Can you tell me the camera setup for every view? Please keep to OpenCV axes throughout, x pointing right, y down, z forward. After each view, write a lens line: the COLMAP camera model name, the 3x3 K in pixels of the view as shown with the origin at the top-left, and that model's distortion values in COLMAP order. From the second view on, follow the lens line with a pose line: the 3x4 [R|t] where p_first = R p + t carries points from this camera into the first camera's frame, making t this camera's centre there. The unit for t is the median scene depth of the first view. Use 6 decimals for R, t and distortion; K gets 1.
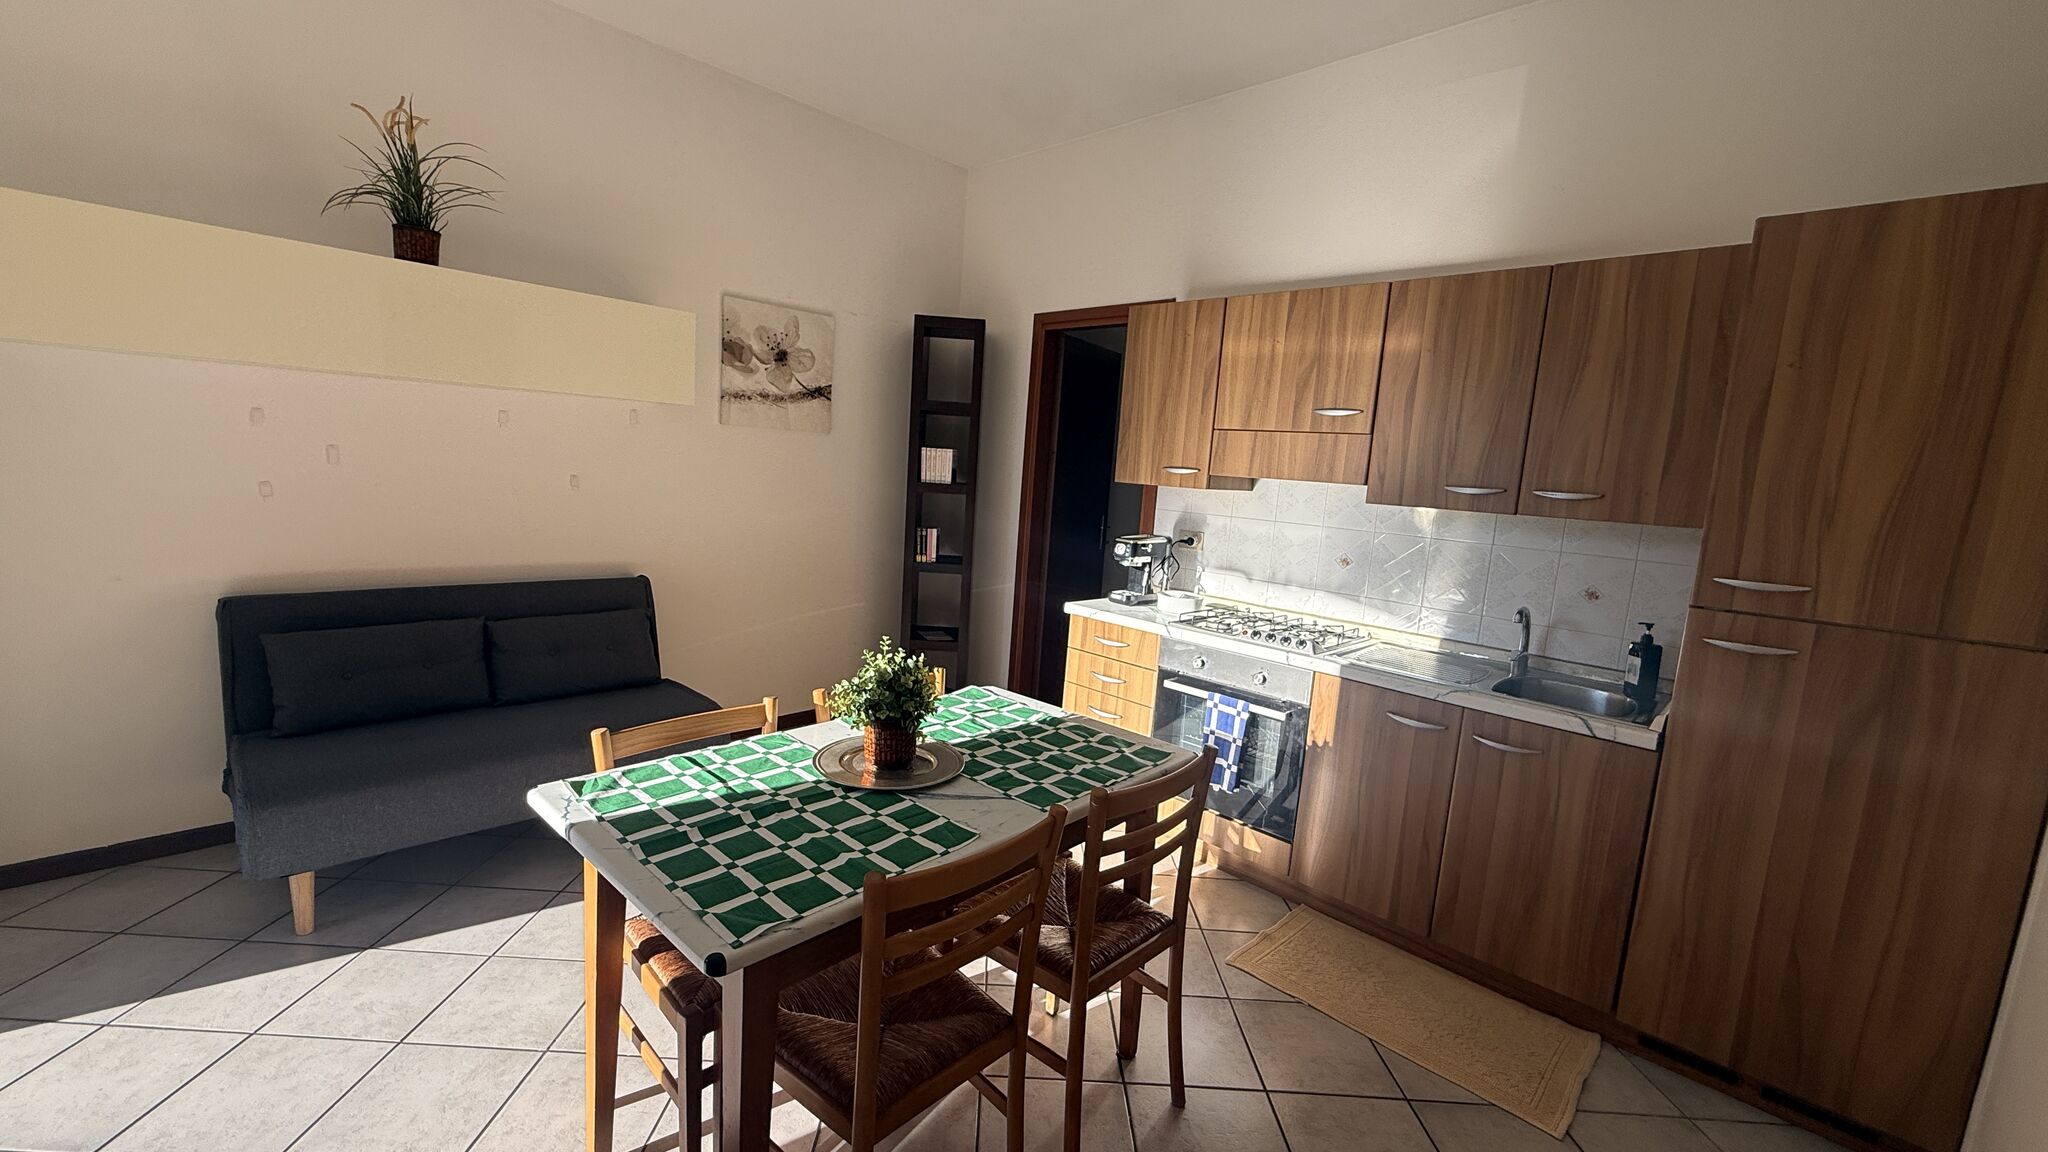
lens RADIAL K [[808.1, 0, 1014.3], [0, 808.1, 578.0], [0, 0, 1]] dist [-0.001297, -0.000981]
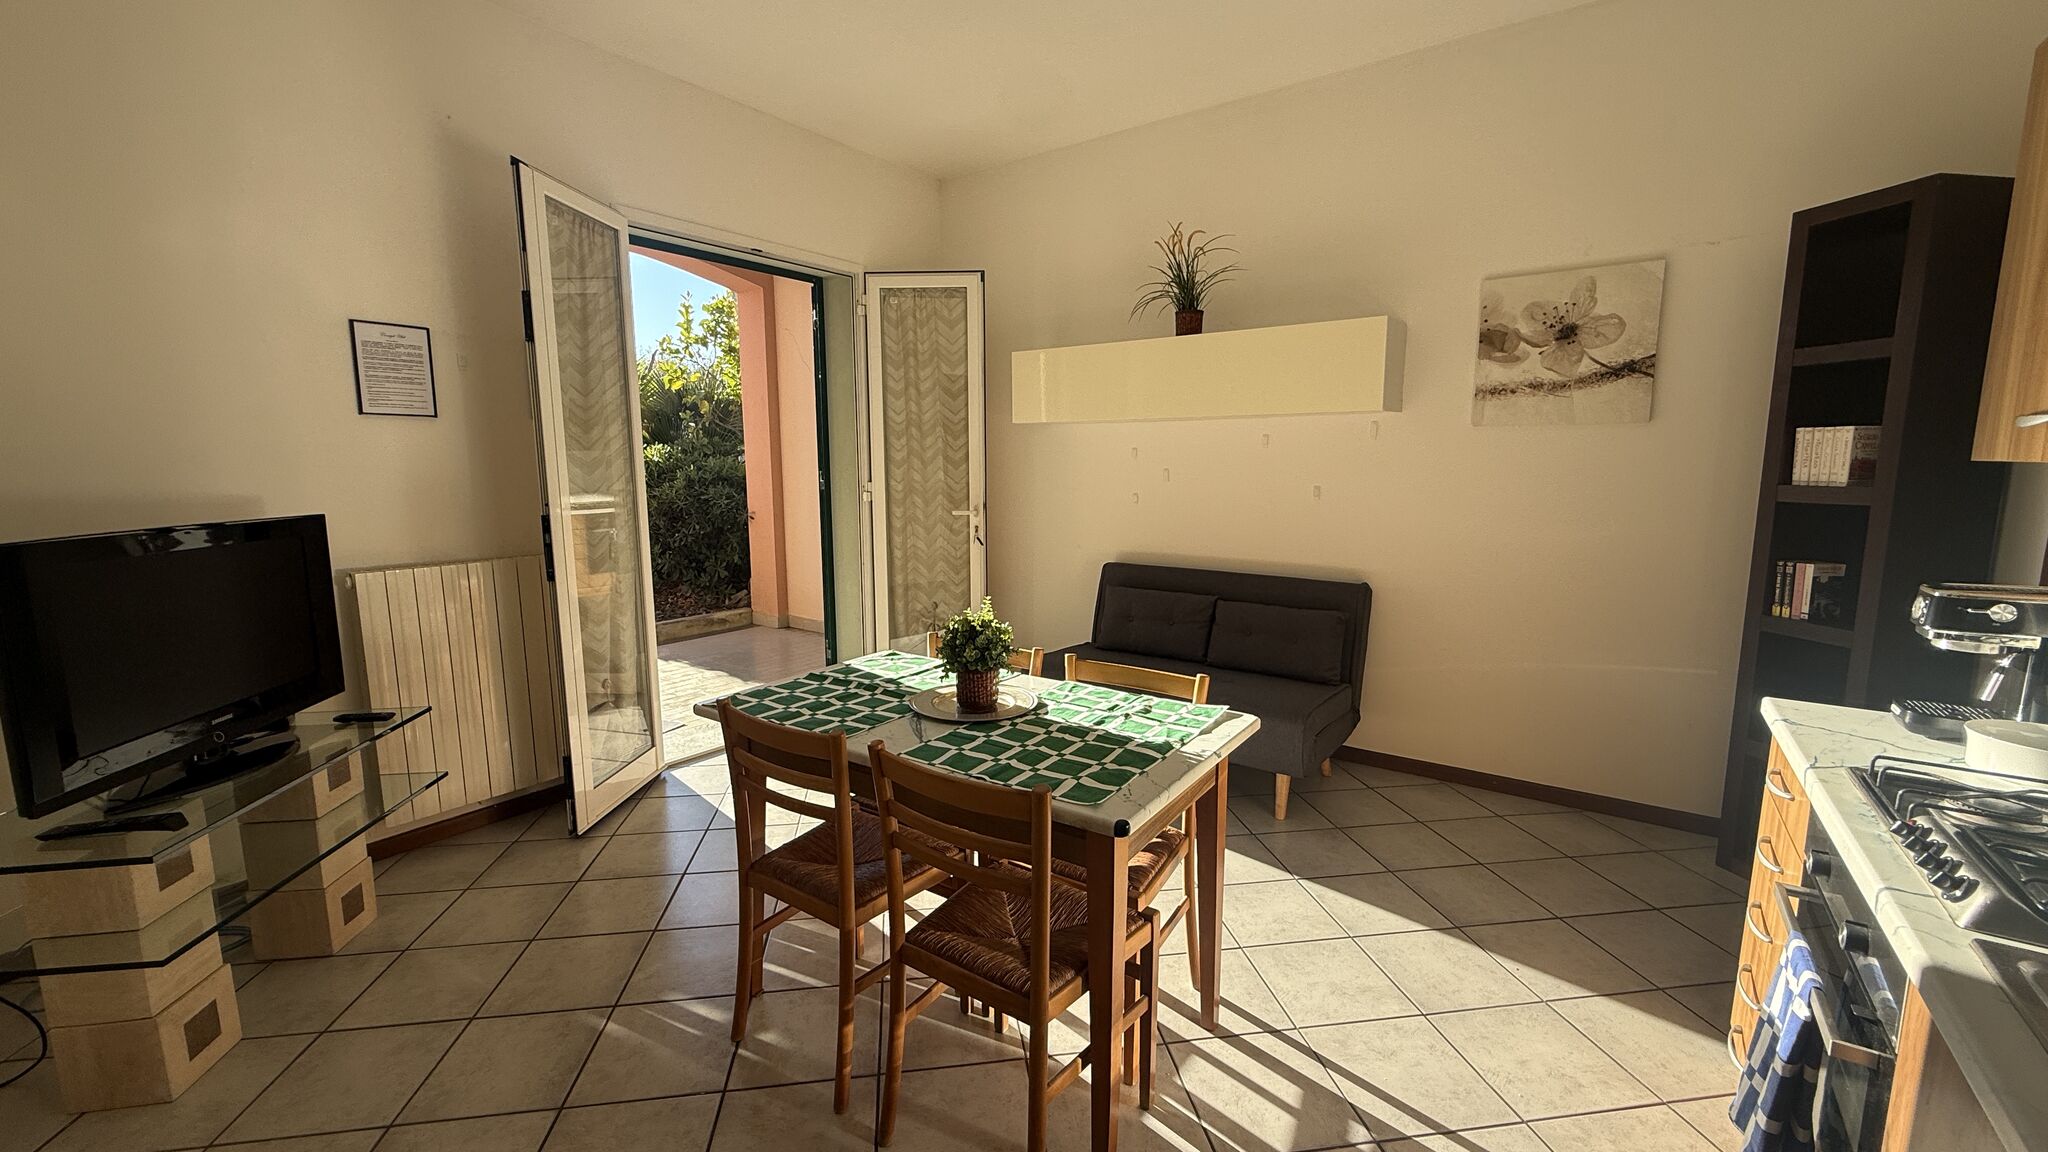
lens RADIAL K [[808.1, 0, 1014.3], [0, 808.1, 578.0], [0, 0, 1]] dist [-0.001297, -0.000981]
pose [[0.141204, 0.077898, -0.986911, 0.450279], [-0.126275, 0.990174, 0.060089, -0.014315], [0.981894, 0.116137, 0.149653, 0.384137]]
